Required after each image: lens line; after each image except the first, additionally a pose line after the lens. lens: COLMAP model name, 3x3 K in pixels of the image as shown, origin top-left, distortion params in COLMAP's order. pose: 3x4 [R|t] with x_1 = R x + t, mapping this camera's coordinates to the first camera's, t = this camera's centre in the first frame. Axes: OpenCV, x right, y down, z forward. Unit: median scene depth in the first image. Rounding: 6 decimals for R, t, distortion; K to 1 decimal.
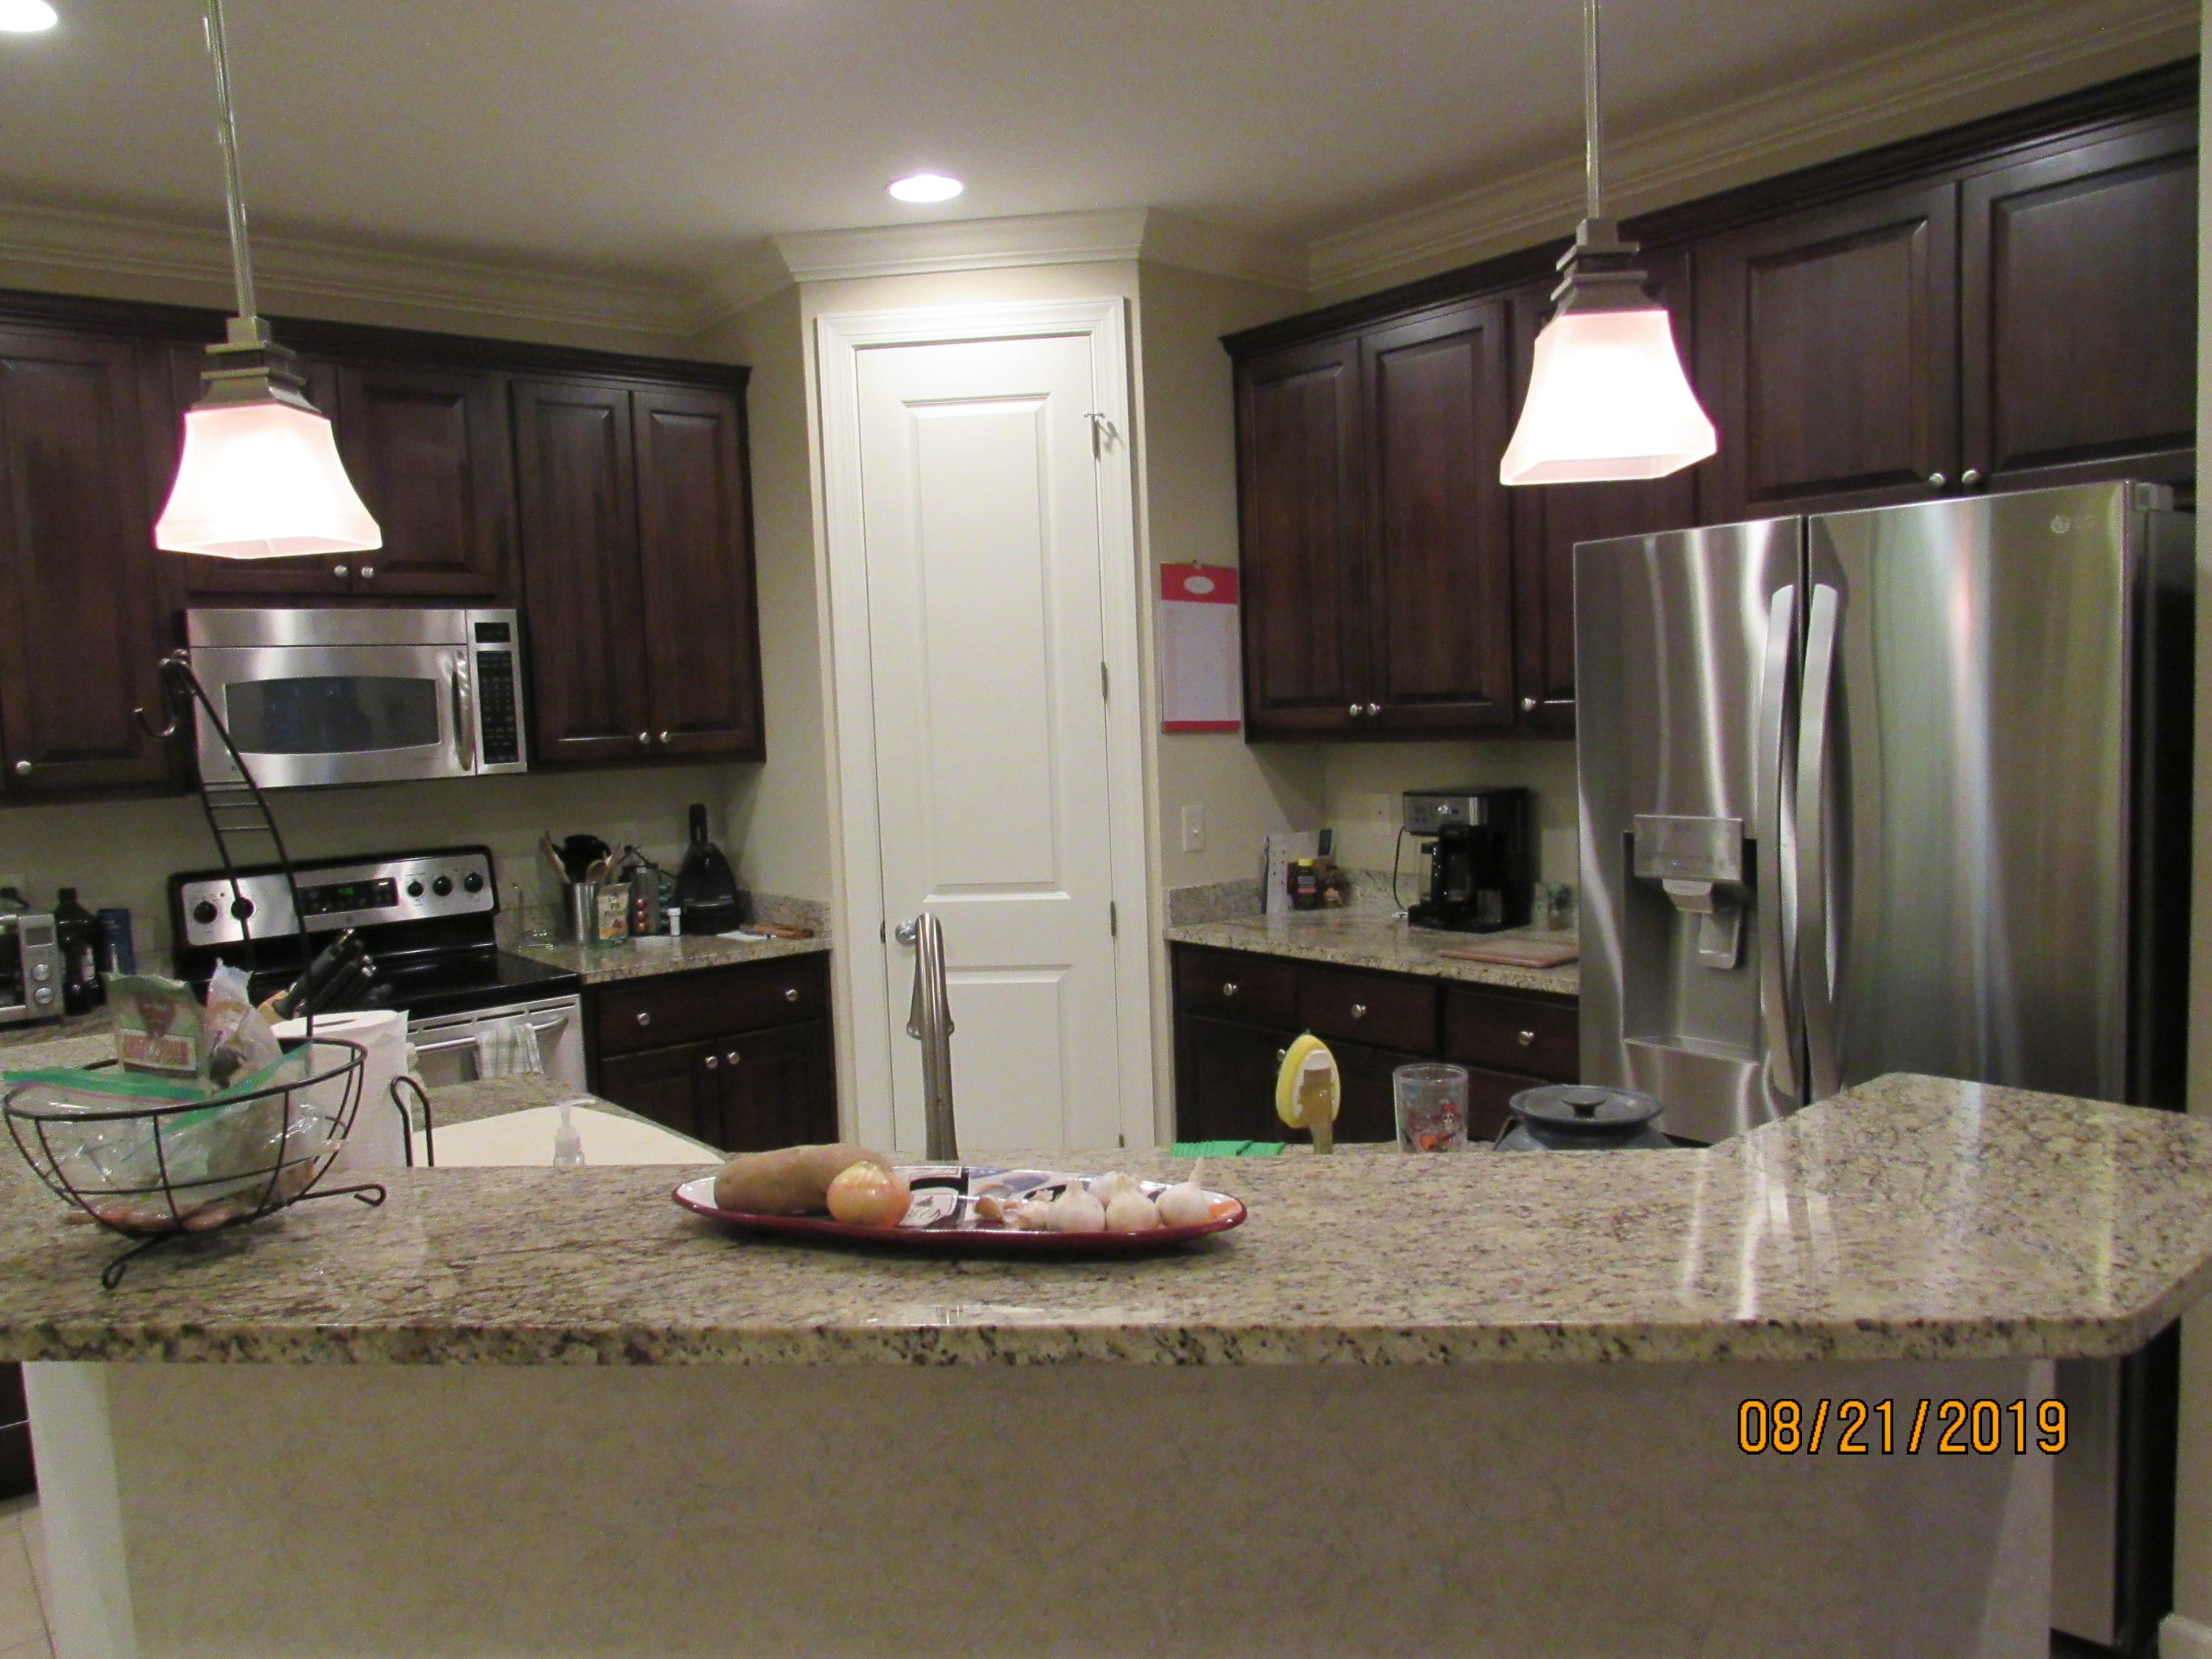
lens RADIAL K [[1608.7, 0, 1106.0], [0, 1608.7, 829.5], [0, 0, 1]] dist [-0.000286, 0.000852]
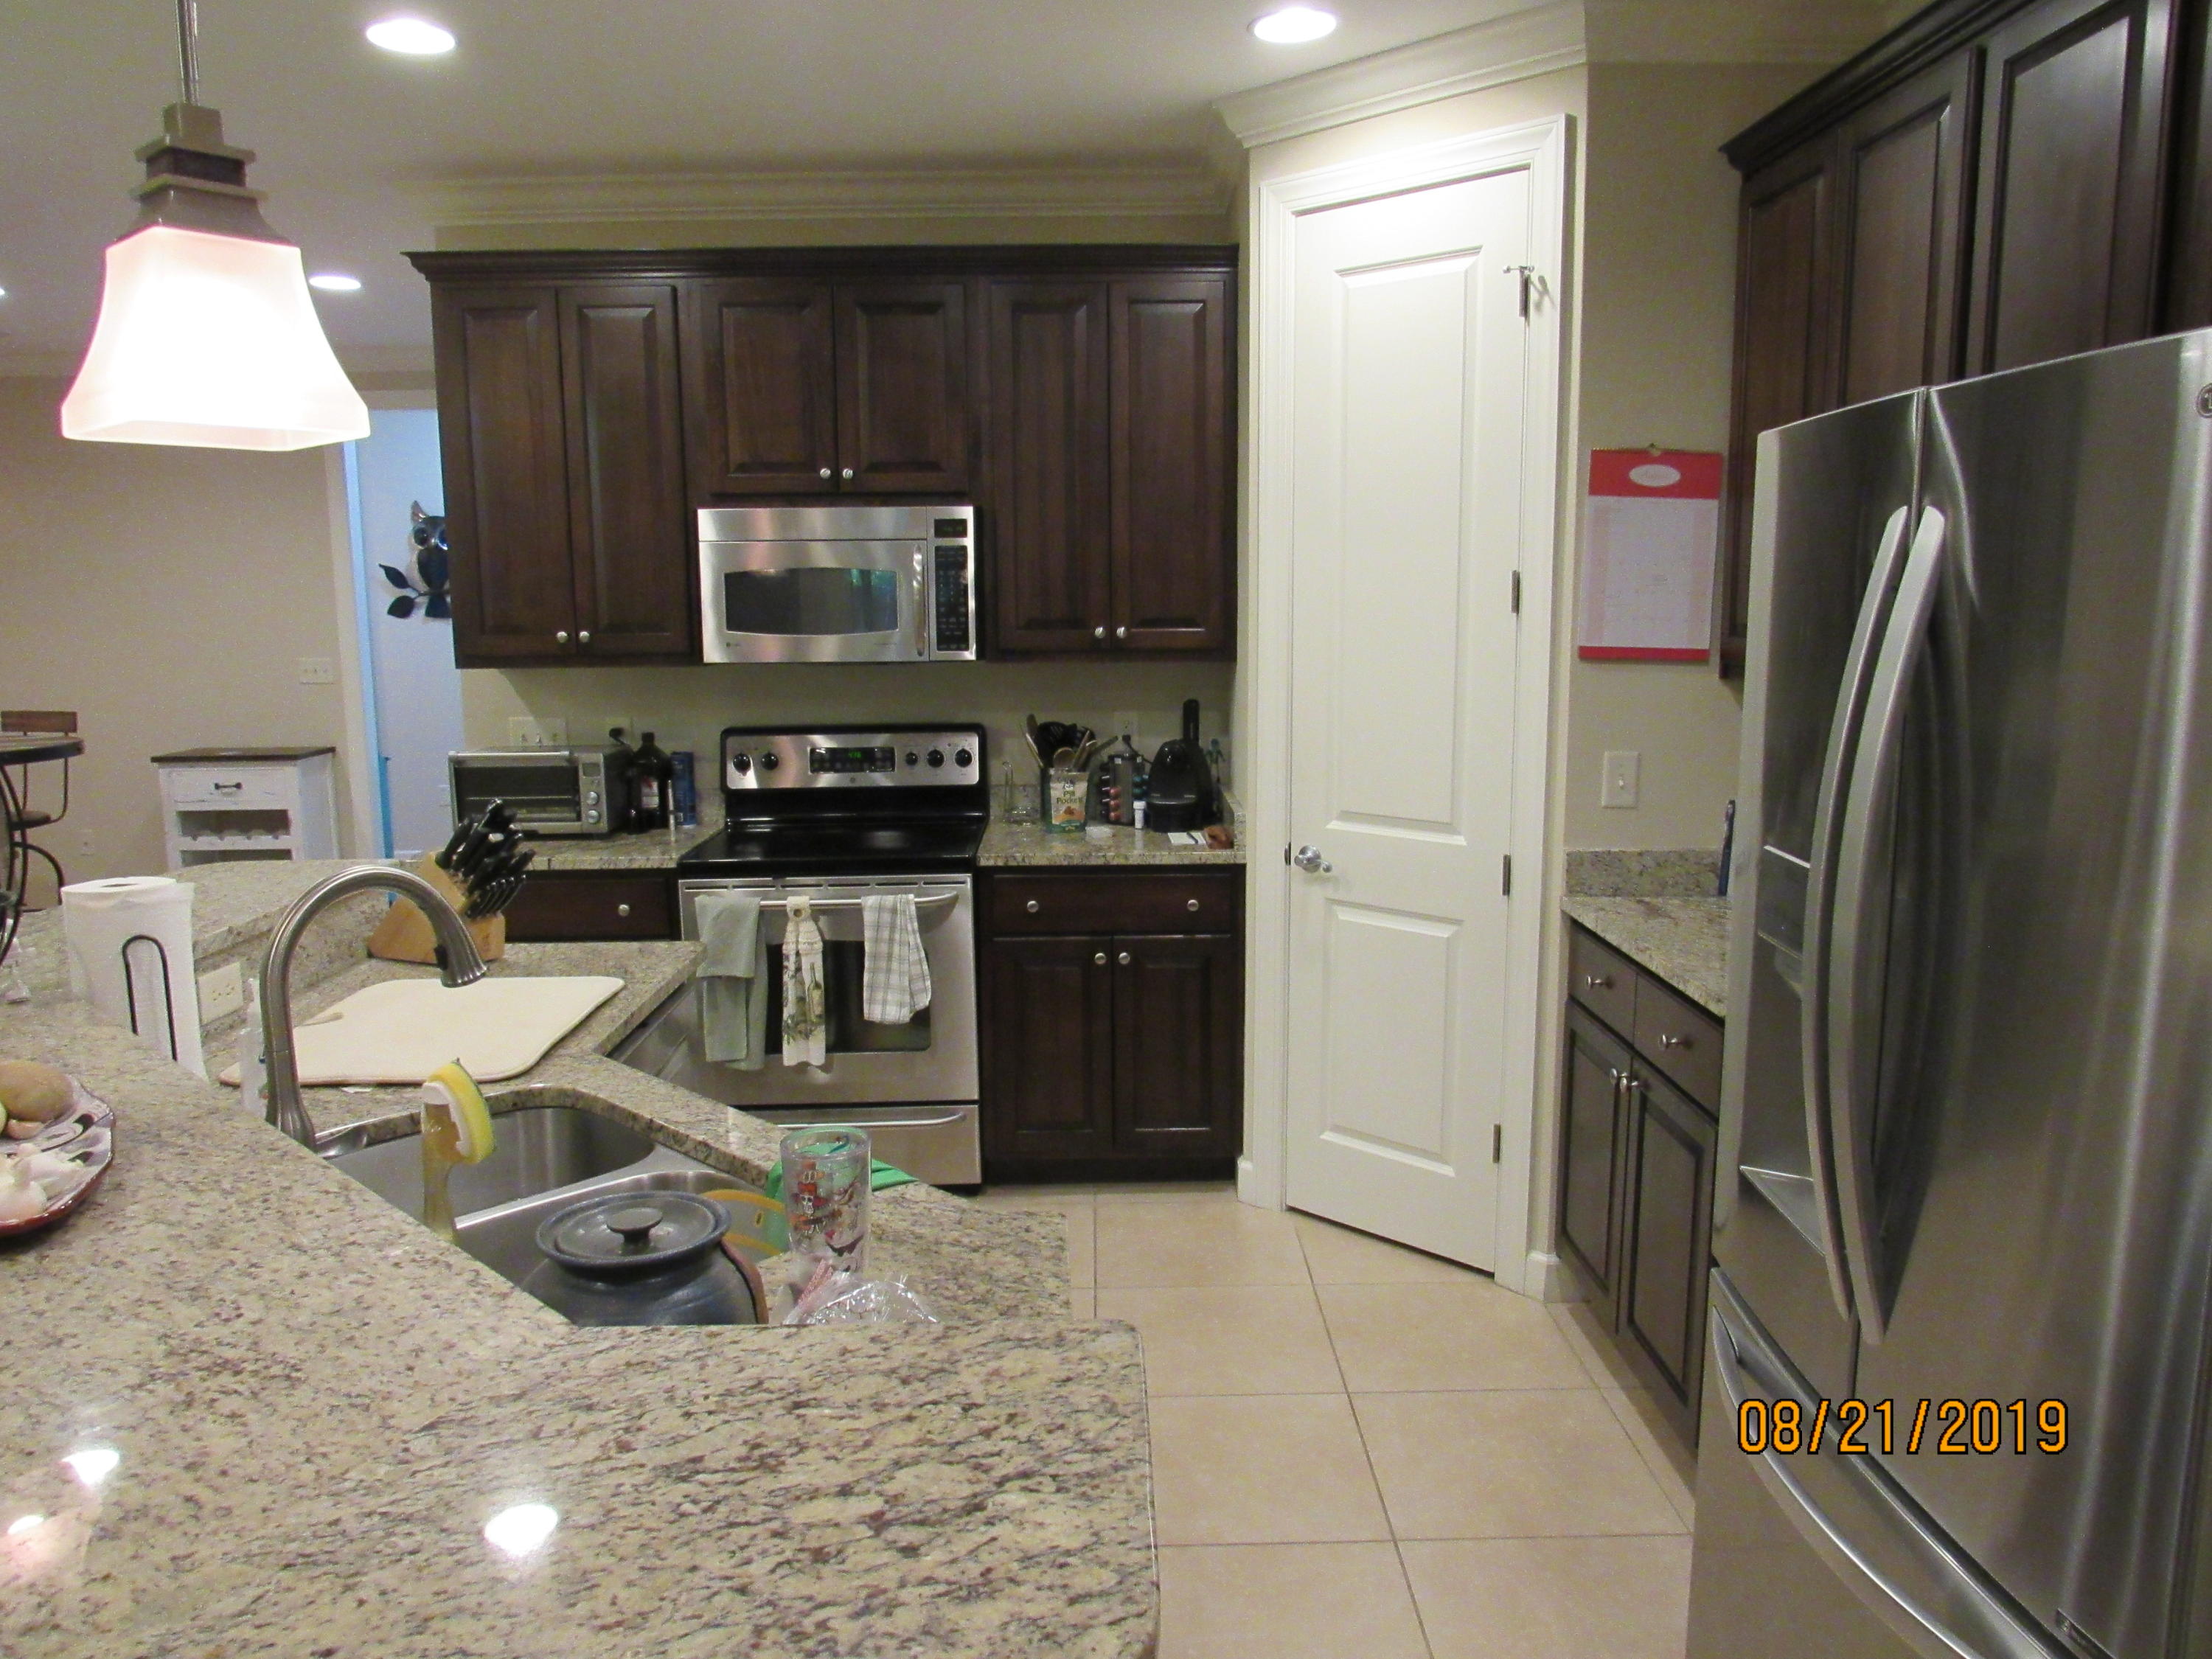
lens RADIAL K [[1600.6, 0, 1100.0], [0, 1600.6, 818.6], [0, 0, 1]] dist [-0.006989, 0.031752]
pose [[0.783594, 0.122253, -0.609126, 0.353658], [-0.074332, 0.991854, 0.103445, -0.046467], [0.616811, -0.035782, 0.786298, 0.209272]]
